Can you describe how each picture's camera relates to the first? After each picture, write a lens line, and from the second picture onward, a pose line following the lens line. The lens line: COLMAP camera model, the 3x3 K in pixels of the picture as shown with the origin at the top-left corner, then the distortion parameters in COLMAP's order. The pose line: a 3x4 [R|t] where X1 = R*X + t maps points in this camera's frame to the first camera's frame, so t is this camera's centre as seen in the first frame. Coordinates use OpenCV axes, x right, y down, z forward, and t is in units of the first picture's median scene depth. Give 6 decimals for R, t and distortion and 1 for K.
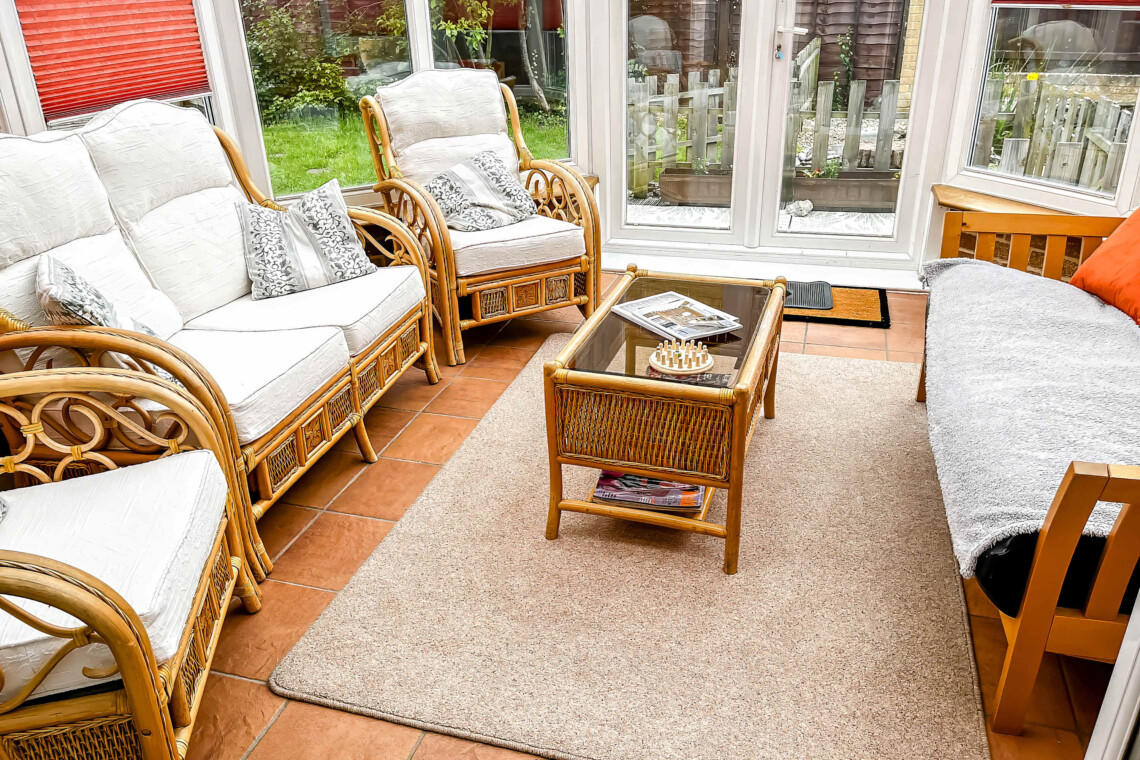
lens RADIAL K [[858.2, 0, 564.7], [0, 858.2, 373.2], [0, 0, 1]] dist [0.032716, -0.038167]
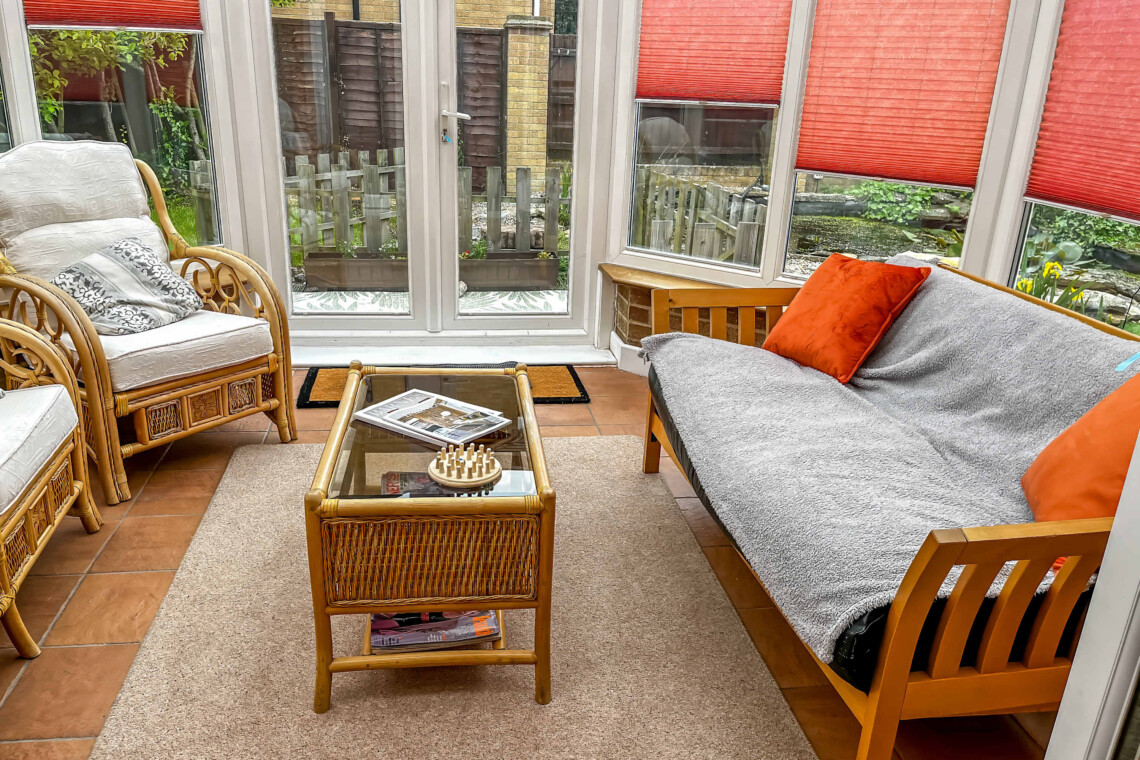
lens RADIAL K [[858.2, 0, 559.9], [0, 858.2, 373.7], [0, 0, 1]] dist [0.032716, -0.038167]
pose [[0.902295, -0.083306, 0.422994, -0.099092], [0.121286, 0.990576, -0.063630, -0.031271], [-0.413707, 0.108716, 0.903896, 0.112094]]
